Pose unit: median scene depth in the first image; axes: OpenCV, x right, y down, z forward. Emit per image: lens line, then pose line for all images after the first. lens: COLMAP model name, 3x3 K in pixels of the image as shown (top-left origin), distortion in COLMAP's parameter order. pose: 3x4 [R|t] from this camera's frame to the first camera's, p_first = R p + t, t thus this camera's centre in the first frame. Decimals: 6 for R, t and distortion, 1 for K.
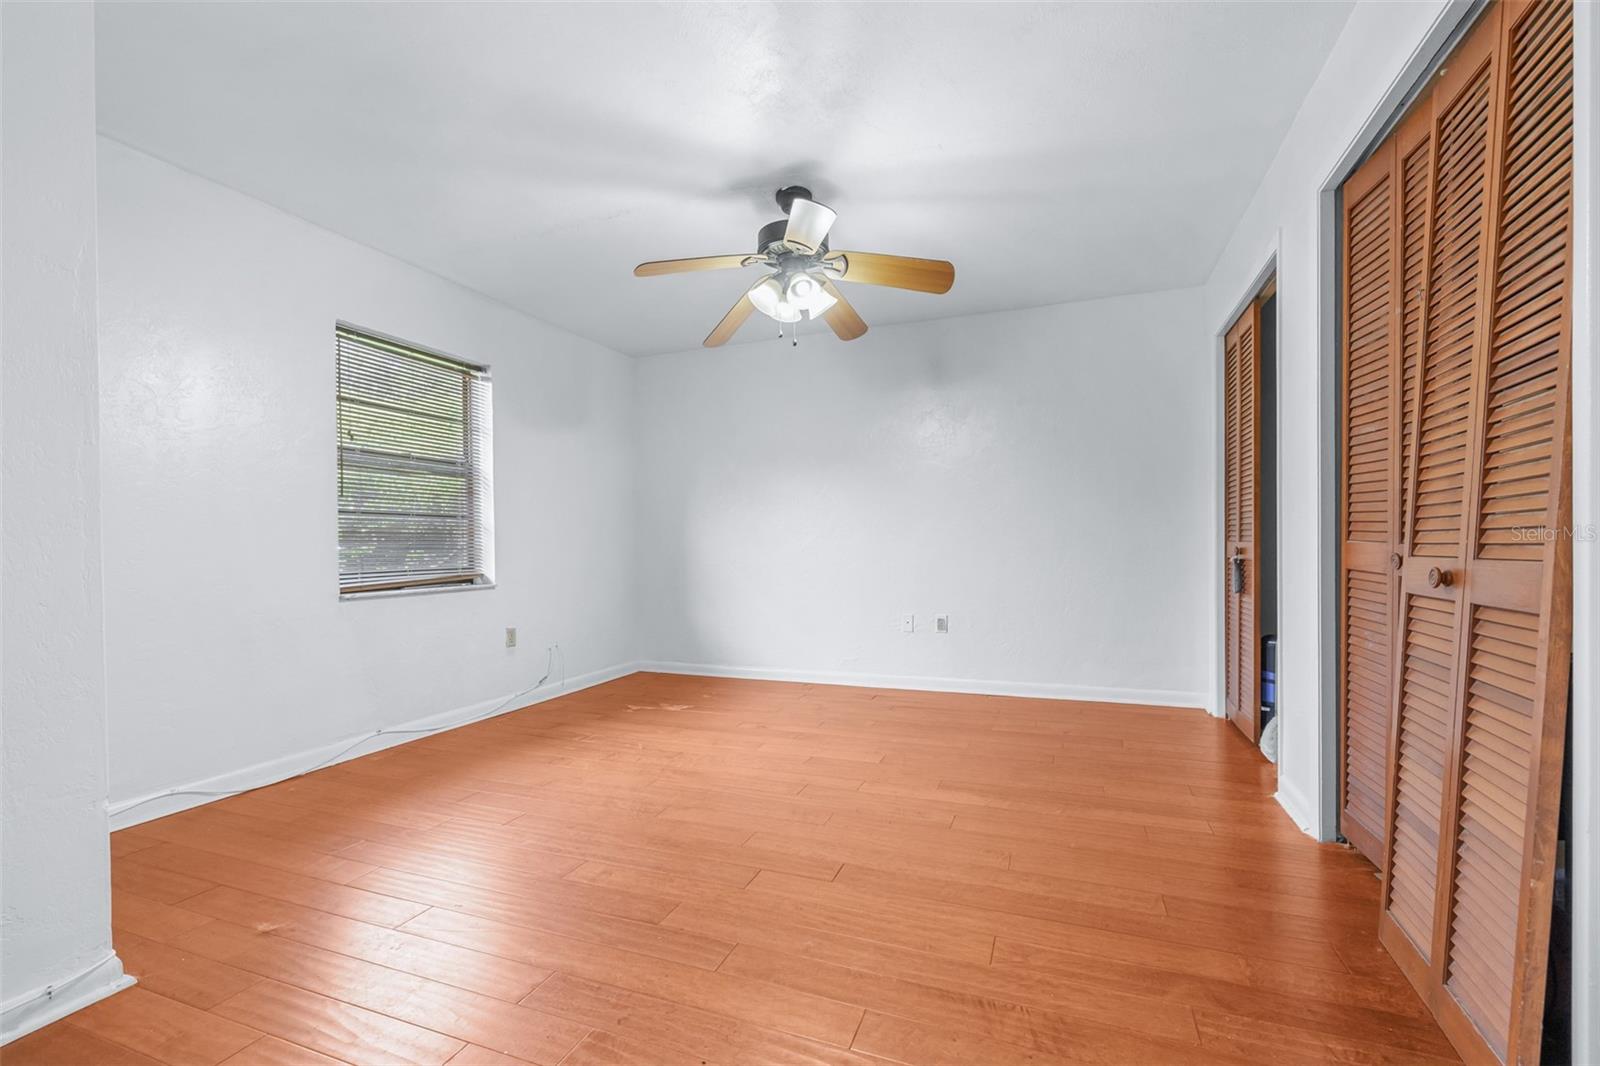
lens RADIAL K [[707.1, 0, 804.7], [0, 707.1, 529.3], [0, 0, 1]] dist [0.000676, -0.000061]
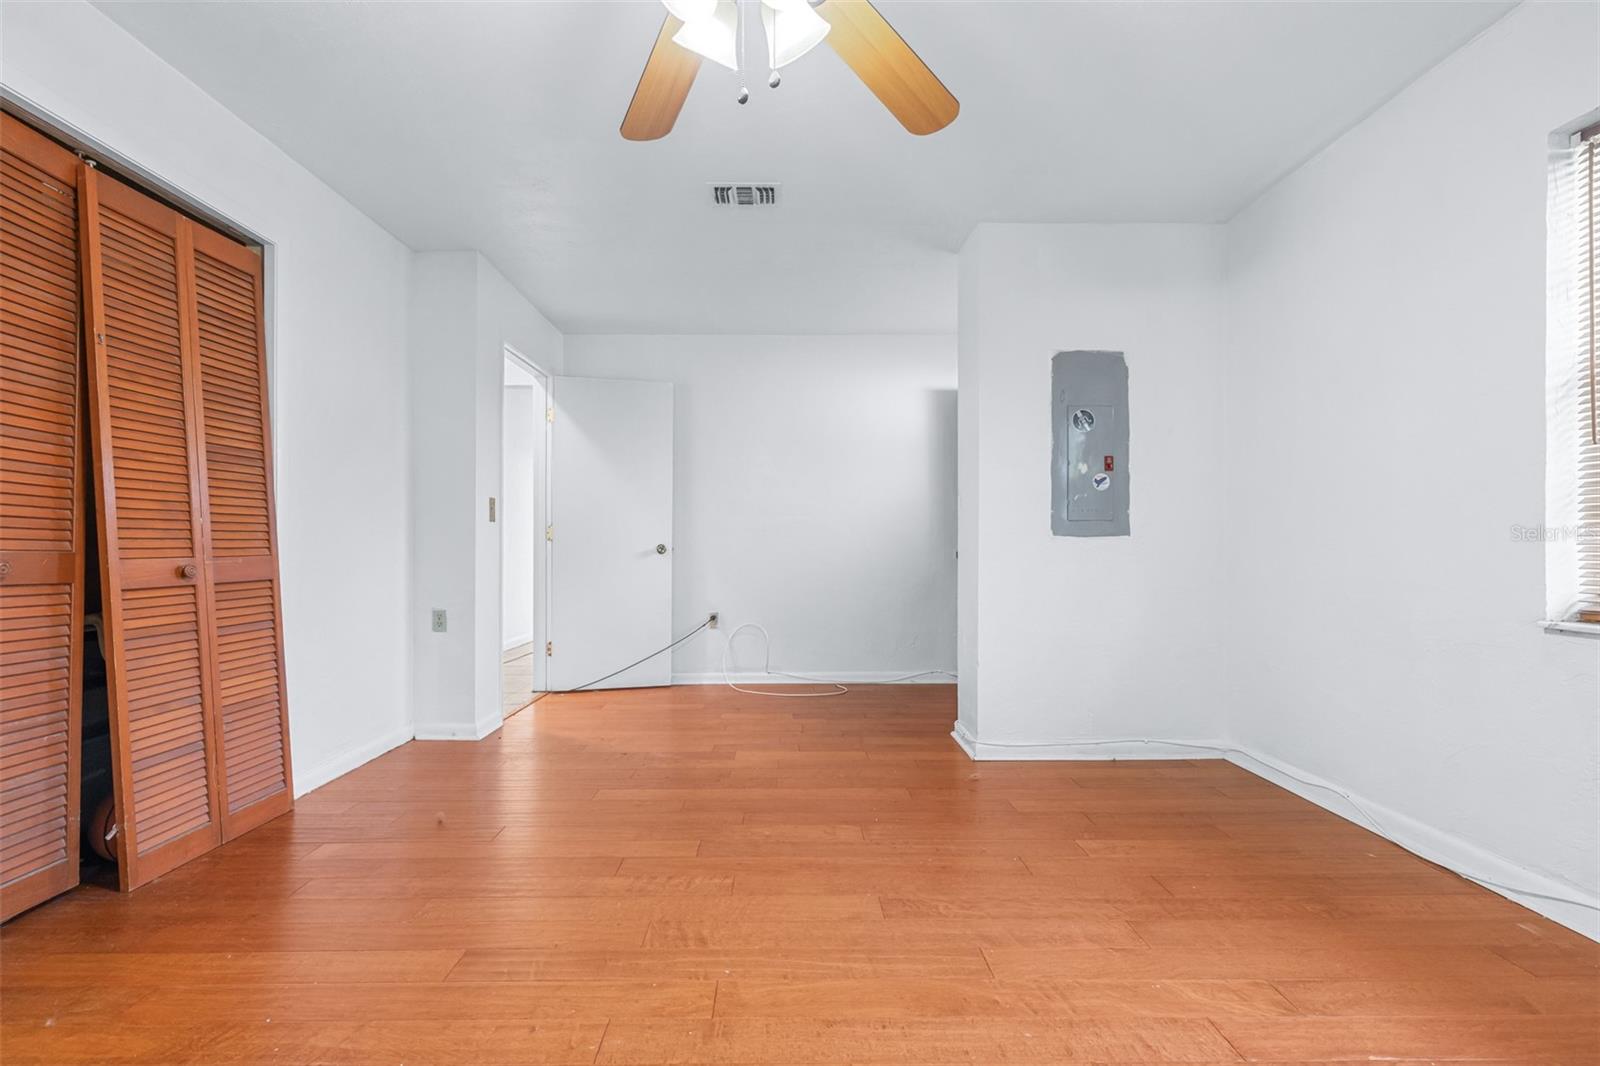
lens RADIAL K [[698.1, 0, 801.9], [0, 698.1, 540.4], [0, 0, 1]] dist [0.002200, 0.000365]
pose [[-0.926658, 0.005677, -0.375863, 0.127816], [0.015965, 0.999578, -0.024264, 0.038225], [0.375567, -0.028486, -0.926357, 1.504321]]
